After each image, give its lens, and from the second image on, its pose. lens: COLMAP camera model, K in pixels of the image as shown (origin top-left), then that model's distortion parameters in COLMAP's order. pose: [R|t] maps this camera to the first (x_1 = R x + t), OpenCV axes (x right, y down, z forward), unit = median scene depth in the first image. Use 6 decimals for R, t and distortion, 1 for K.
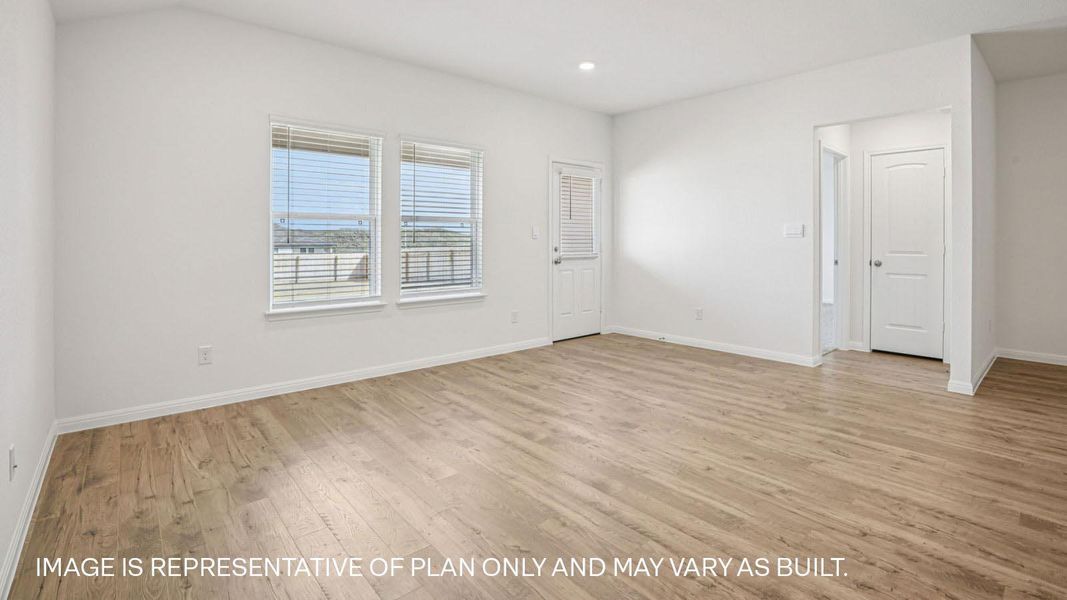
lens RADIAL K [[489.8, 0, 538.2], [0, 489.8, 247.9], [0, 0, 1]] dist [-0.050133, 0.013922]
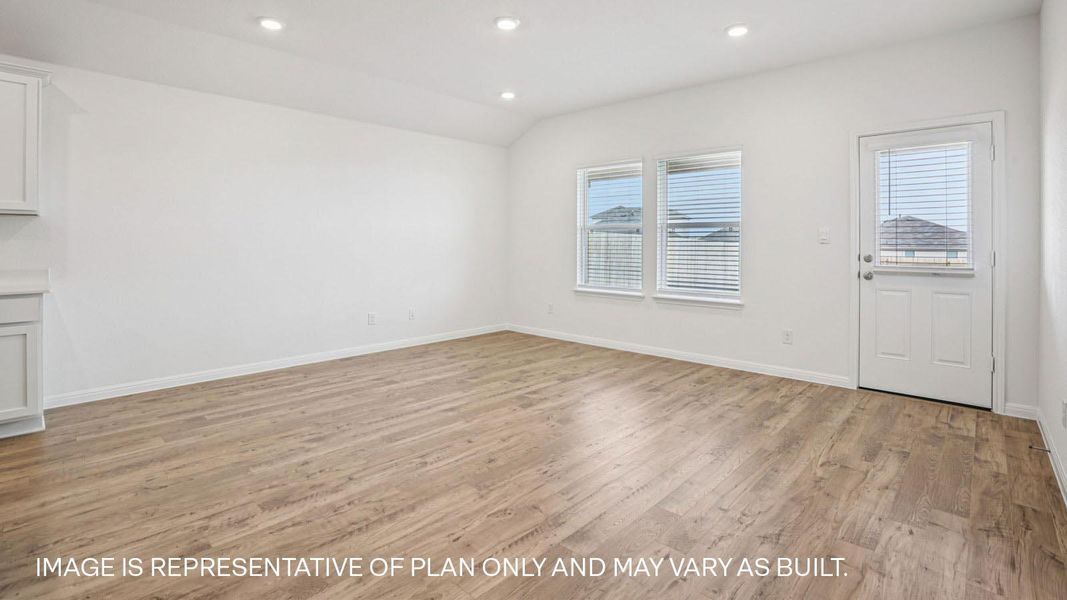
lens RADIAL K [[489.8, 0, 538.2], [0, 489.8, 247.9], [0, 0, 1]] dist [-0.050133, 0.013922]
pose [[0.104534, 0.010512, -0.994466, 1.459793], [-0.018152, 0.999798, 0.008660, -0.021786], [0.994356, 0.017146, 0.104704, 0.982797]]
